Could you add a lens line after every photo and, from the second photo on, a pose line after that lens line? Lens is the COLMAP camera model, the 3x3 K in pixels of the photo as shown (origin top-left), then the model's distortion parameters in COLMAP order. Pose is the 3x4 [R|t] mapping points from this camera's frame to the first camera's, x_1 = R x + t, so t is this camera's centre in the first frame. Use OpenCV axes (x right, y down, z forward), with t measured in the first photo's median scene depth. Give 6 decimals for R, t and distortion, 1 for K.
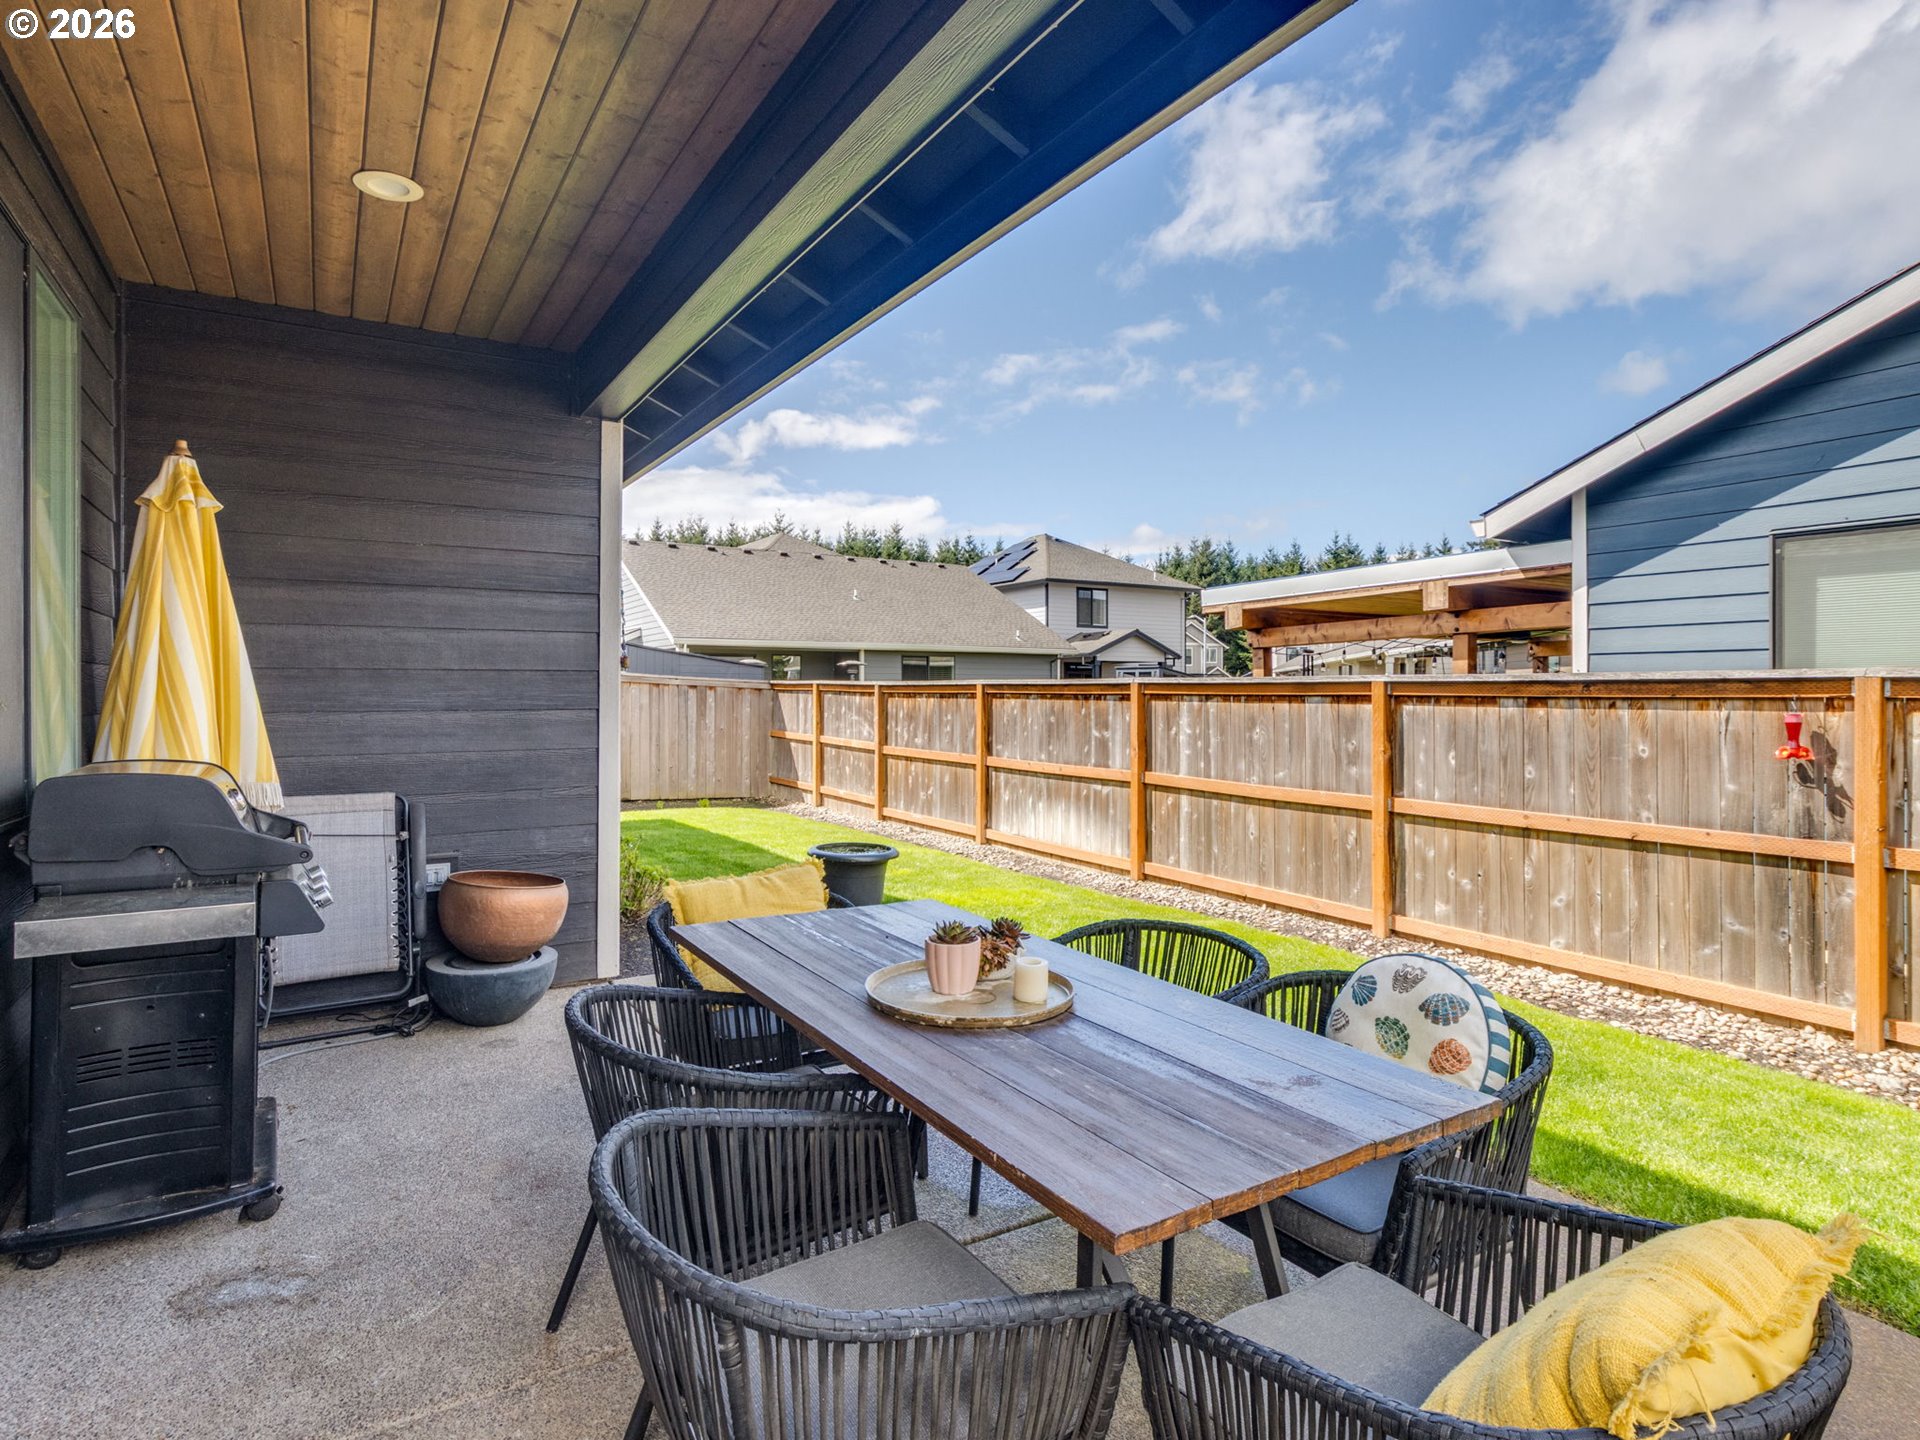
lens RADIAL K [[1023.7, 0, 961.2], [0, 1023.7, 710.2], [0, 0, 1]] dist [0.005064, -0.005770]
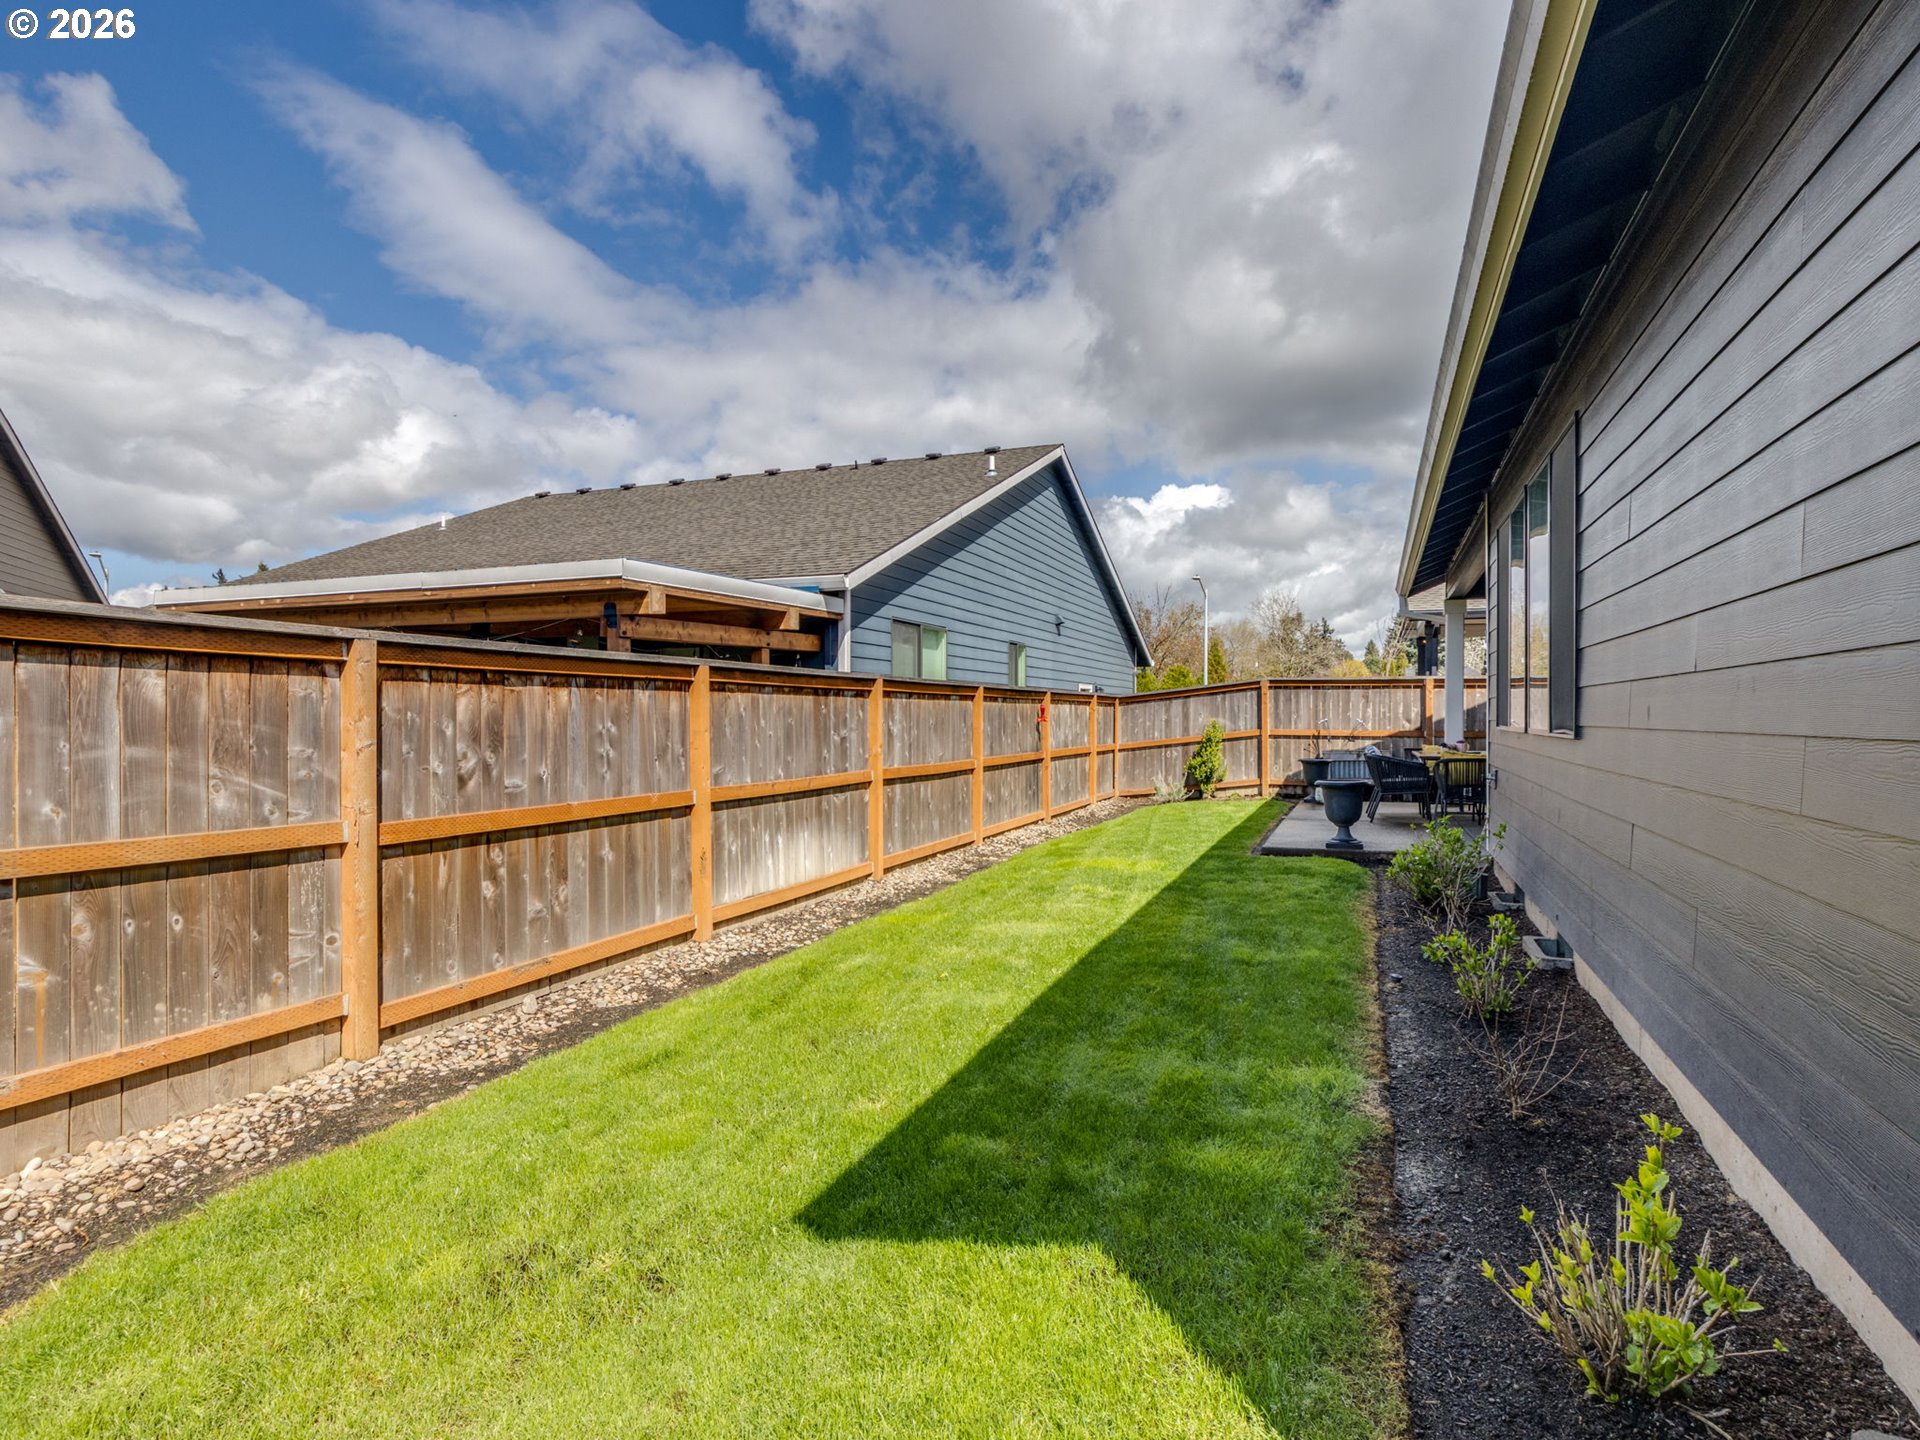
lens RADIAL K [[1023.7, 0, 962.0], [0, 1023.7, 713.3], [0, 0, 1]] dist [0.005064, -0.005770]
pose [[-0.585256, -0.000476, 0.810849, -0.607892], [0.014433, 0.999835, 0.011004, -0.003124], [-0.810720, 0.018143, -0.585152, 1.363055]]
